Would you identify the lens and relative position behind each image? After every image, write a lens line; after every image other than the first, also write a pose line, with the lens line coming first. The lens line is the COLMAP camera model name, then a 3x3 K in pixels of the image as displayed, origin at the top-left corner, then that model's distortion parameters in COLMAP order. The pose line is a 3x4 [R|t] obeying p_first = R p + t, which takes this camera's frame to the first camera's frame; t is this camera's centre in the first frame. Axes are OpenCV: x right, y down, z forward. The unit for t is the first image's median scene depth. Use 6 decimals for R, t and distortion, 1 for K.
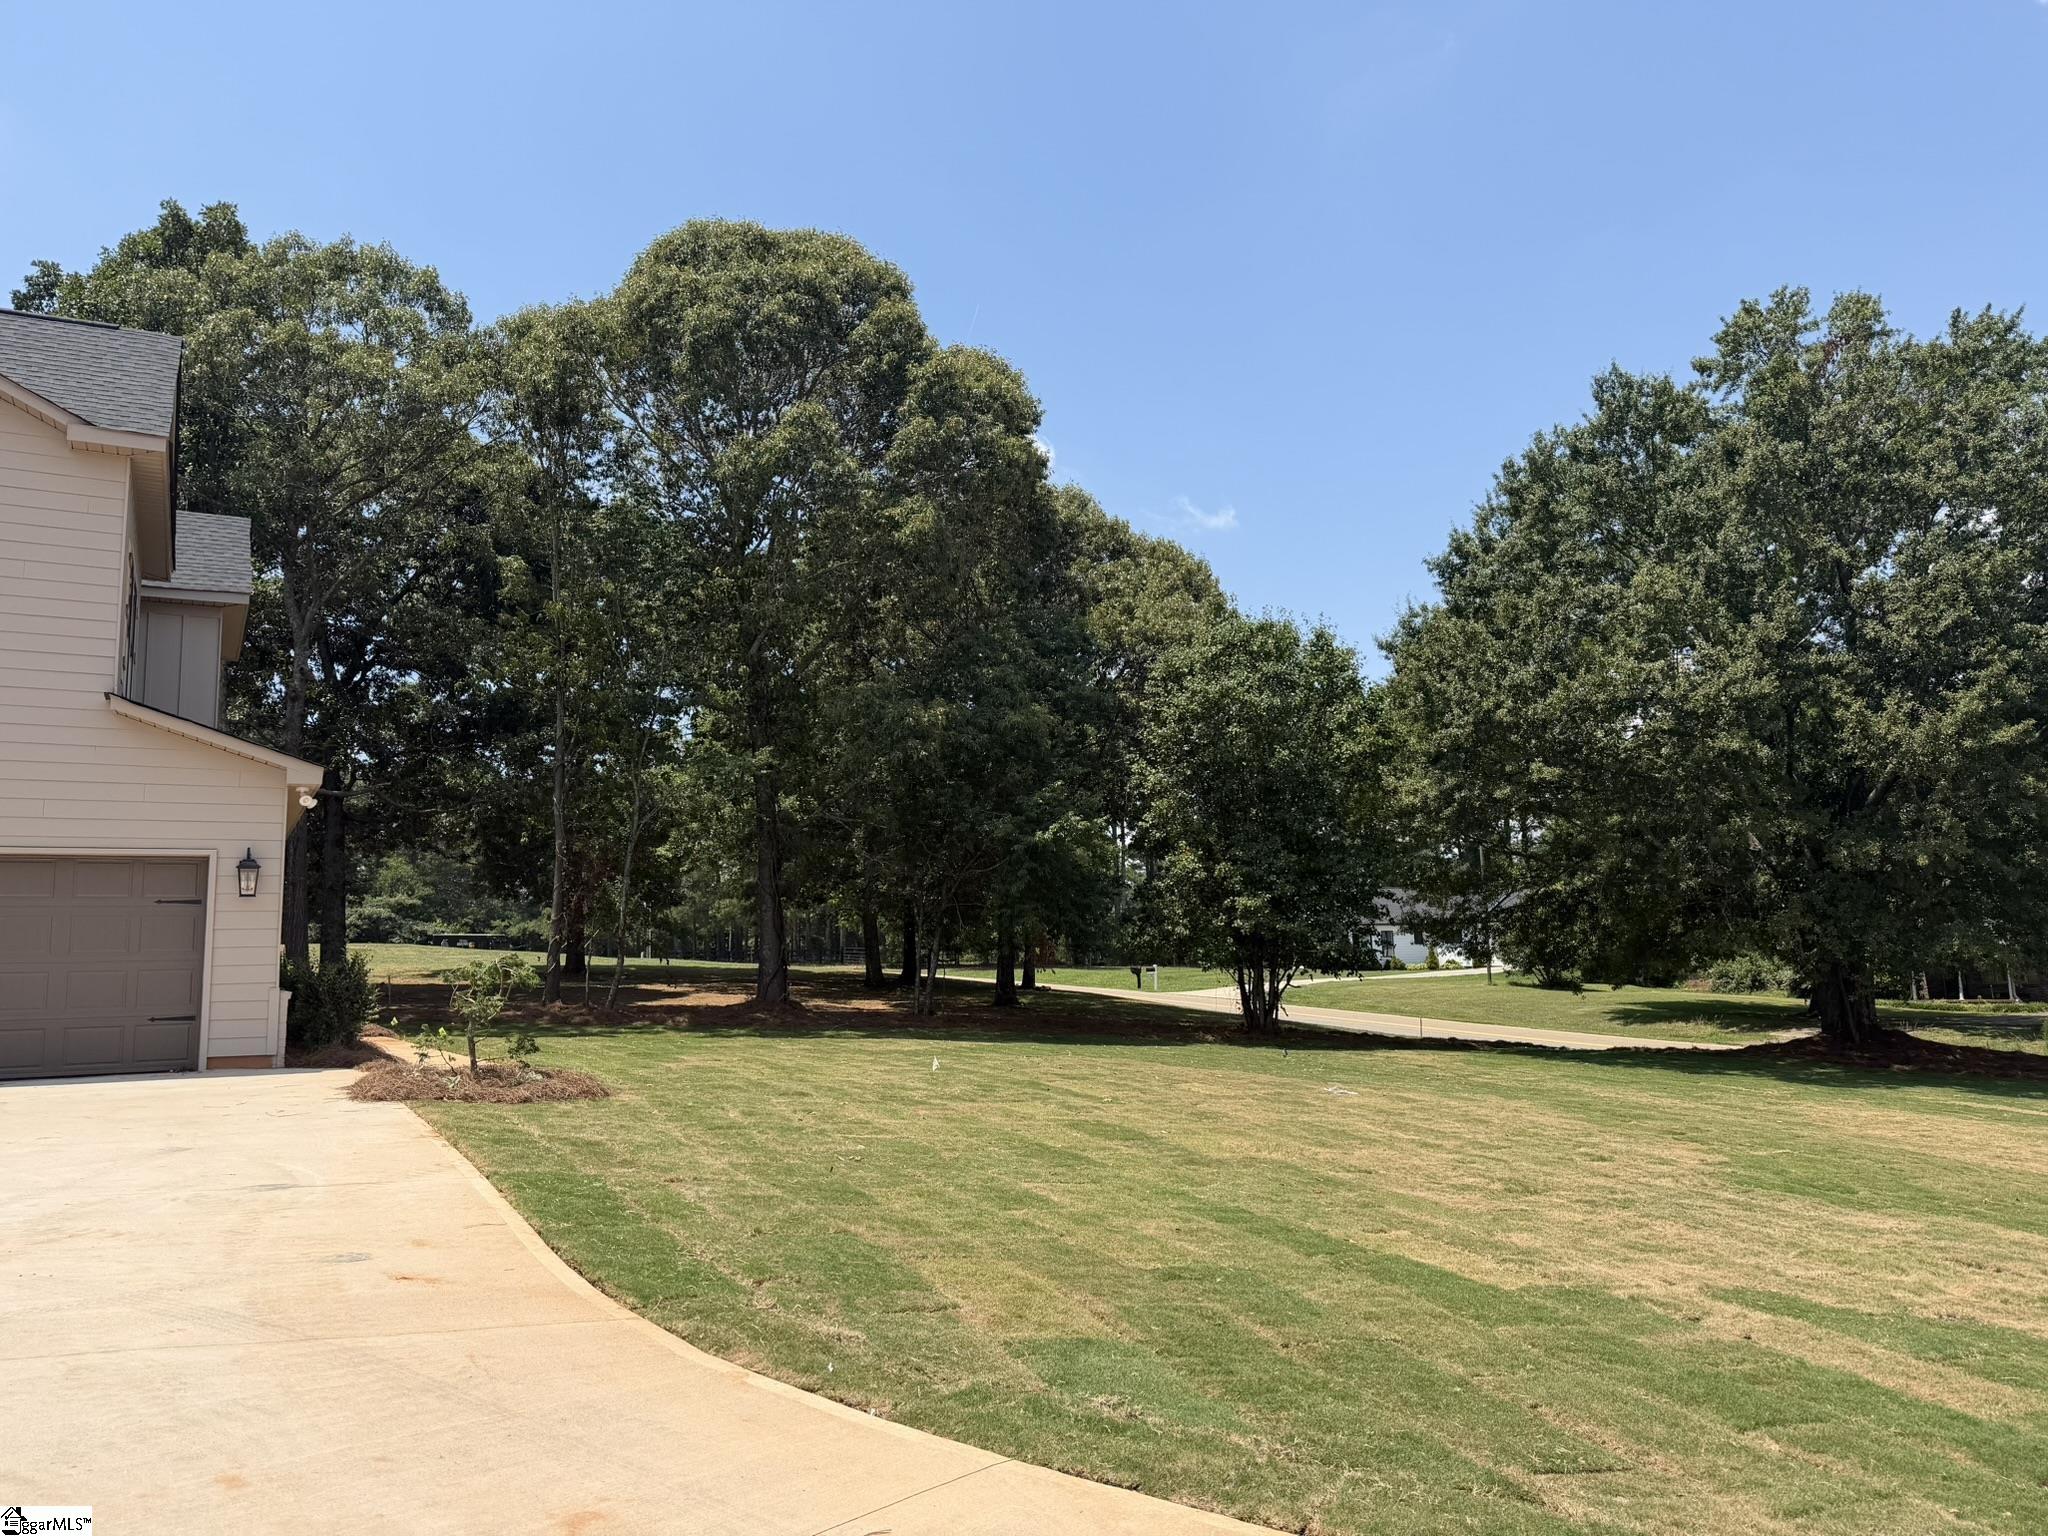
lens RADIAL K [[1462.4, 0, 1004.6], [0, 1462.4, 784.1], [0, 0, 1]] dist [0.085738, -0.092153]
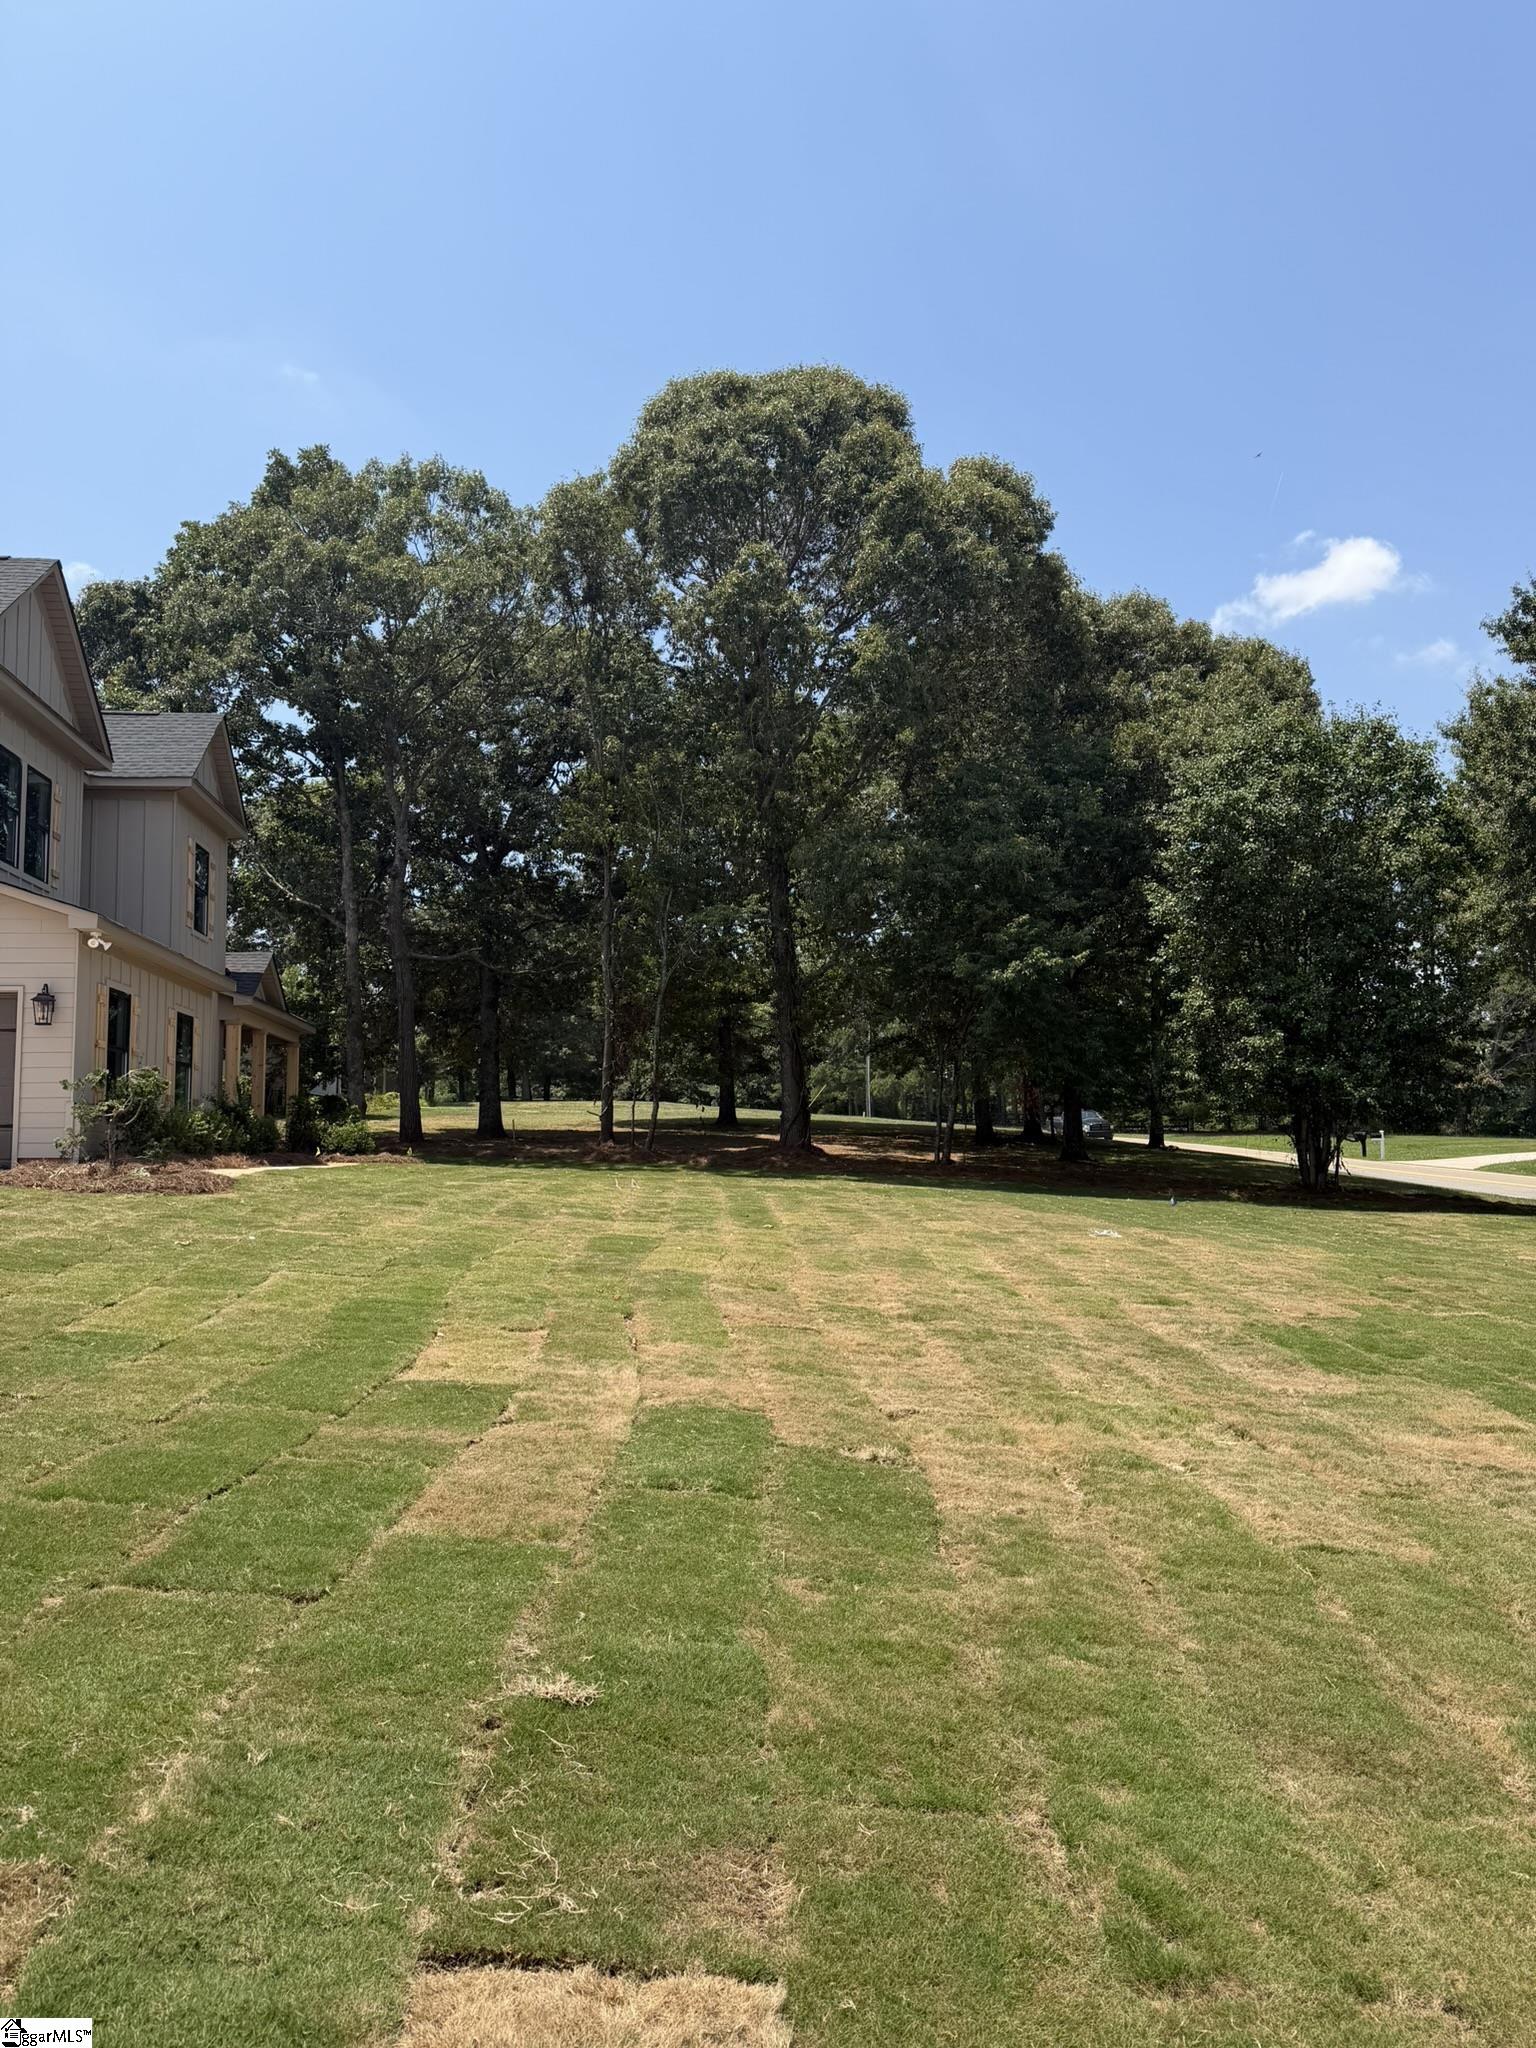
lens RADIAL K [[1462.4, 0, 751.4], [0, 1462.4, 1019.0], [0, 0, 1]] dist [0.085738, -0.092153]
pose [[0.916242, -0.018662, -0.400190, 0.234565], [0.035749, 0.998738, 0.035274, 0.023998], [0.399026, -0.046626, 0.915753, 0.067884]]
